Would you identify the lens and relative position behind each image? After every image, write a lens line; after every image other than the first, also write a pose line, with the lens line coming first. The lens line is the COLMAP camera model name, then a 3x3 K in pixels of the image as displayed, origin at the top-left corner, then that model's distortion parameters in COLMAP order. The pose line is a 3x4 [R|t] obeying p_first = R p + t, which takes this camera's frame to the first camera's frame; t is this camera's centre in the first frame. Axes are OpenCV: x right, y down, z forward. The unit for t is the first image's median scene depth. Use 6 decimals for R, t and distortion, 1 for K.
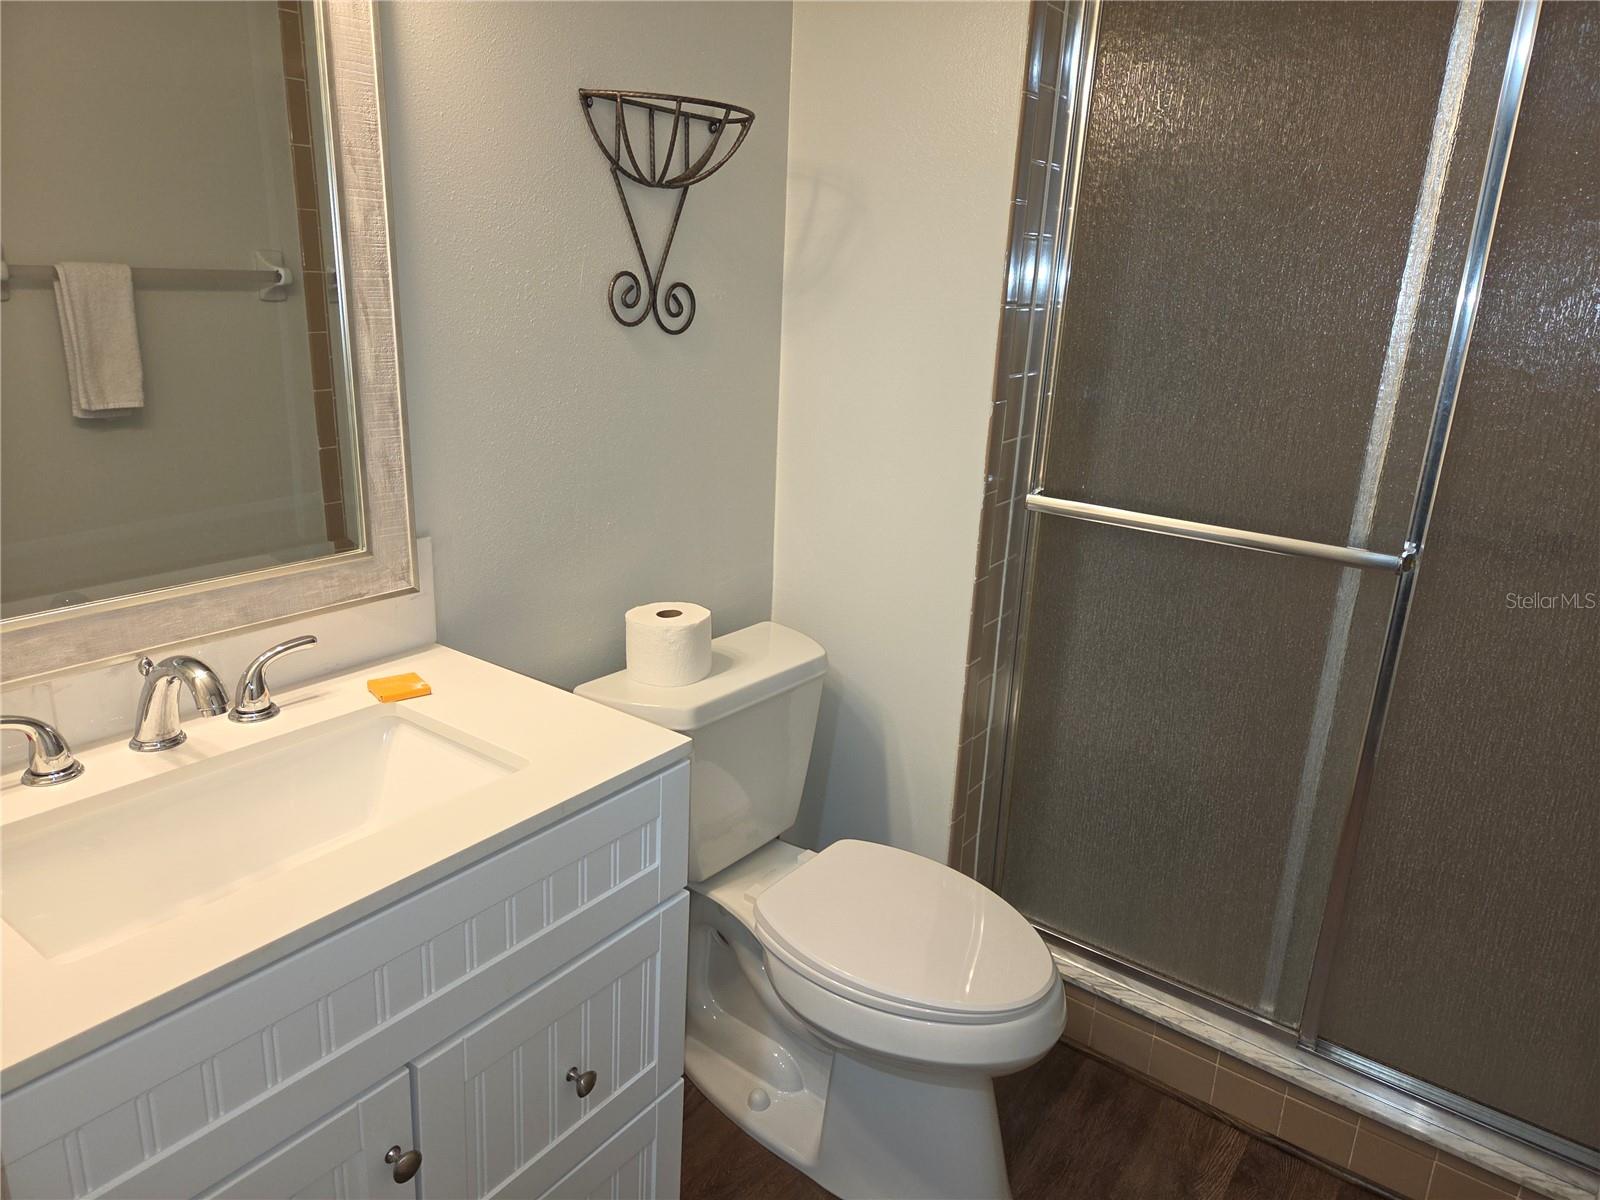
lens RADIAL K [[1077.0, 0, 801.6], [0, 1077.0, 587.2], [0, 0, 1]] dist [0.050629, -0.038829]
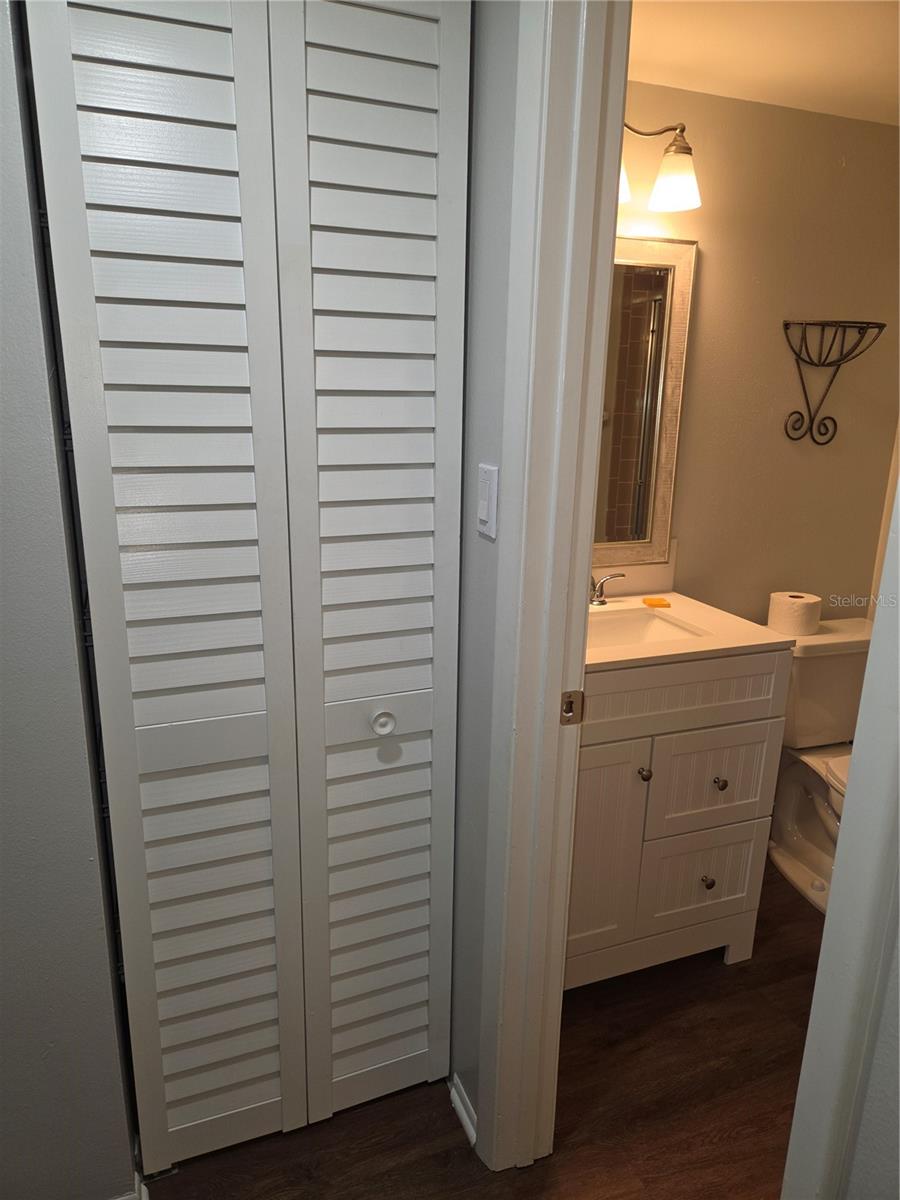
lens RADIAL K [[807.8, 0, 454.4], [0, 807.8, 604.2], [0, 0, 1]] dist [0.050629, -0.038829]
pose [[0.847795, 0.112730, -0.518203, 0.108308], [-0.136648, 0.990587, -0.008067, 0.136231], [0.512416, 0.077651, 0.855219, -0.502987]]
